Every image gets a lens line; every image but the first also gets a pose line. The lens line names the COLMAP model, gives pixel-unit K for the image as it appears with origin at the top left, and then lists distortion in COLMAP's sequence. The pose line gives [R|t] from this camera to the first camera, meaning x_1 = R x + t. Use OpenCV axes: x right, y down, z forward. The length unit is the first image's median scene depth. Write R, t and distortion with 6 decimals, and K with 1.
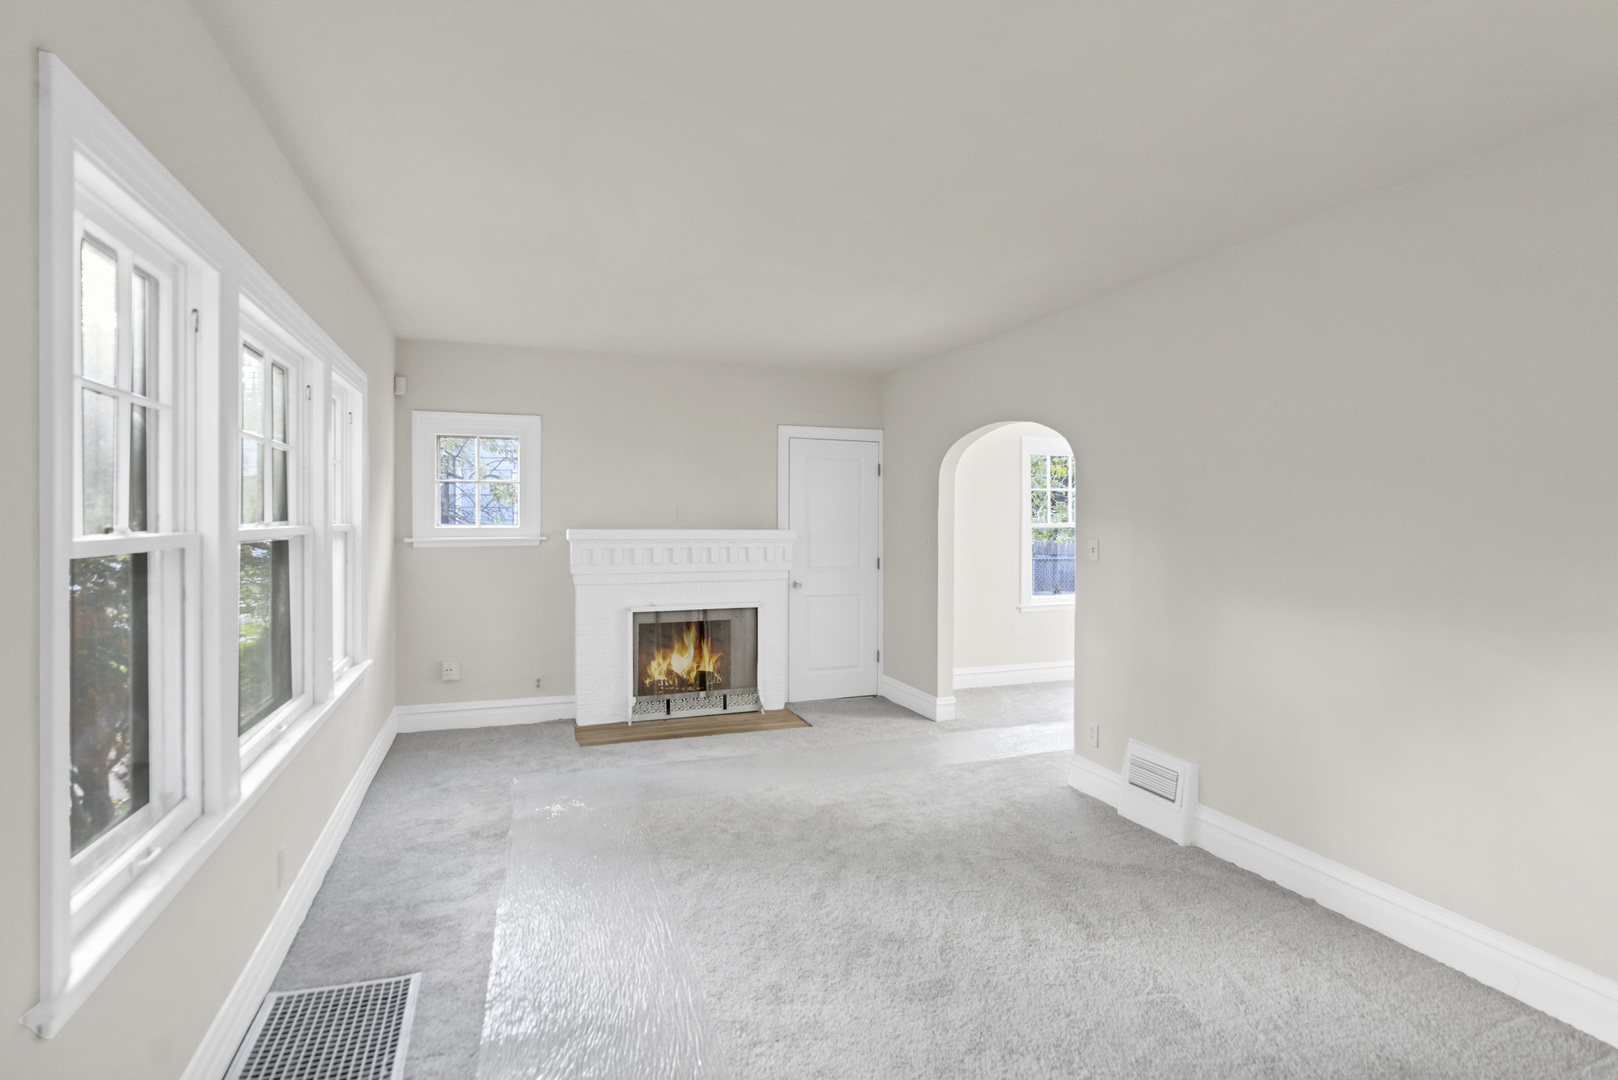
lens RADIAL K [[836.6, 0, 805.9], [0, 836.6, 524.9], [0, 0, 1]] dist [-0.003650, -0.000427]
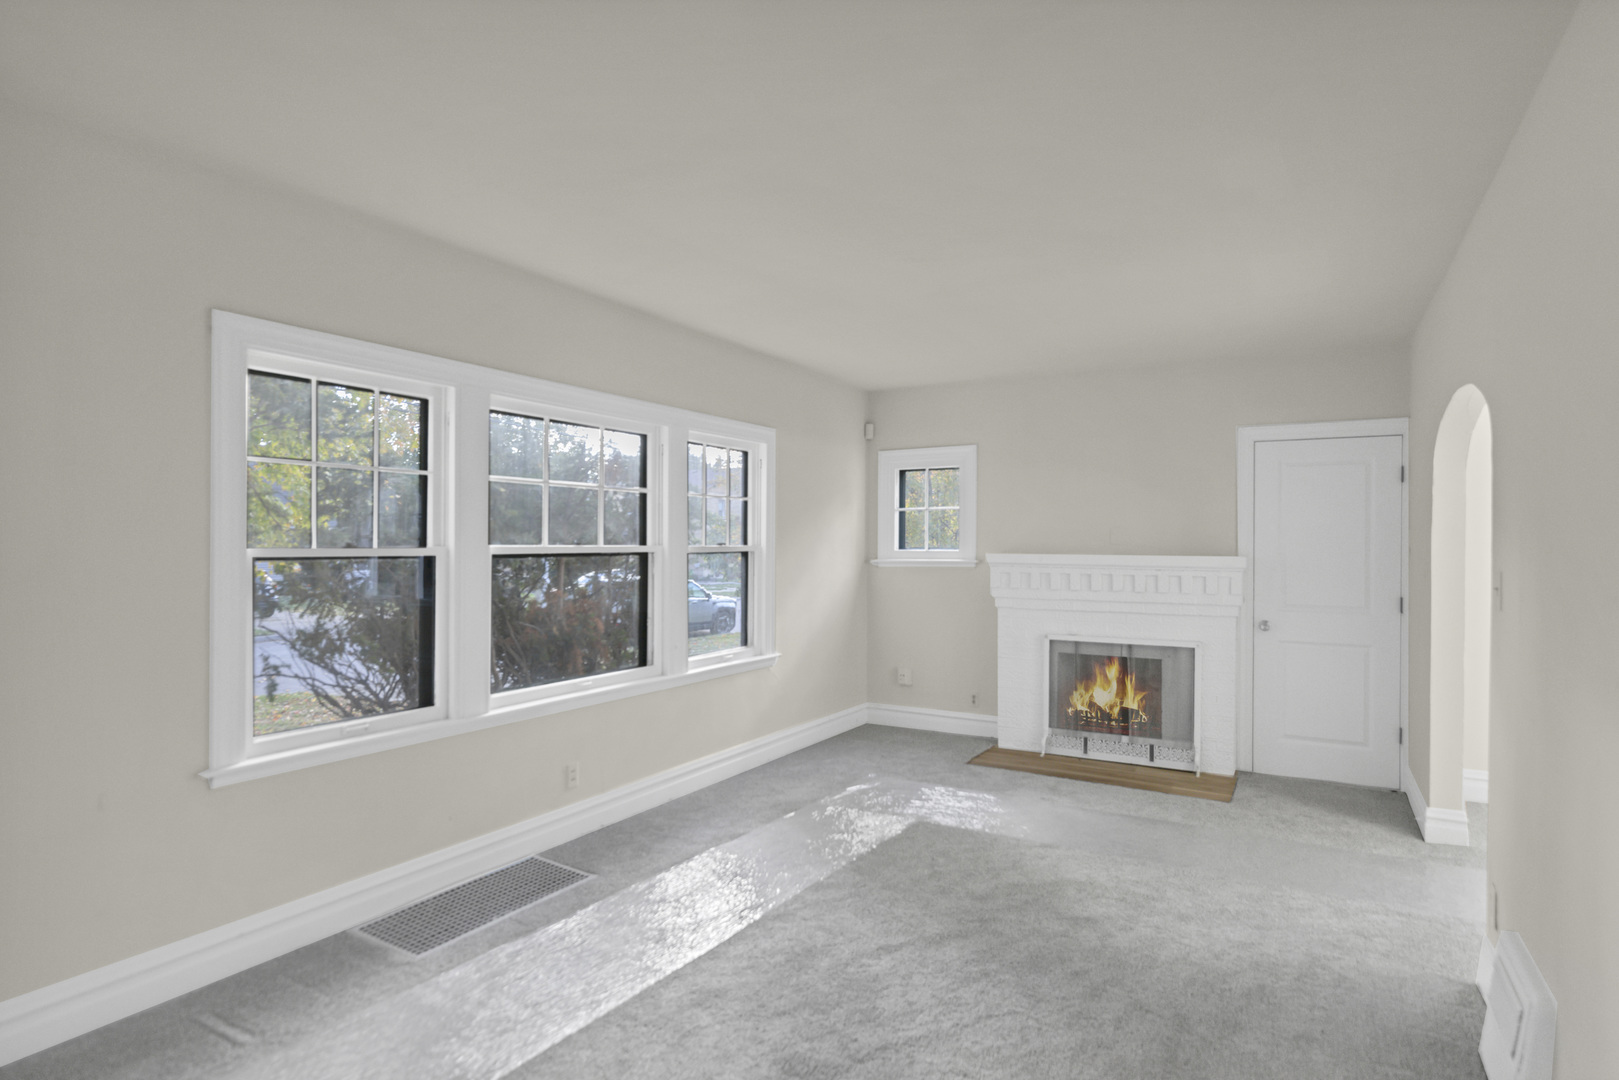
lens RADIAL K [[817.9, 0, 810.3], [0, 817.9, 551.3], [0, 0, 1]] dist [-0.000606, -0.000502]
pose [[0.631039, 0.006174, -0.775727, 0.351967], [-0.007248, 0.999972, 0.002062, 0.002718], [0.775718, 0.004321, 0.631065, 0.194063]]
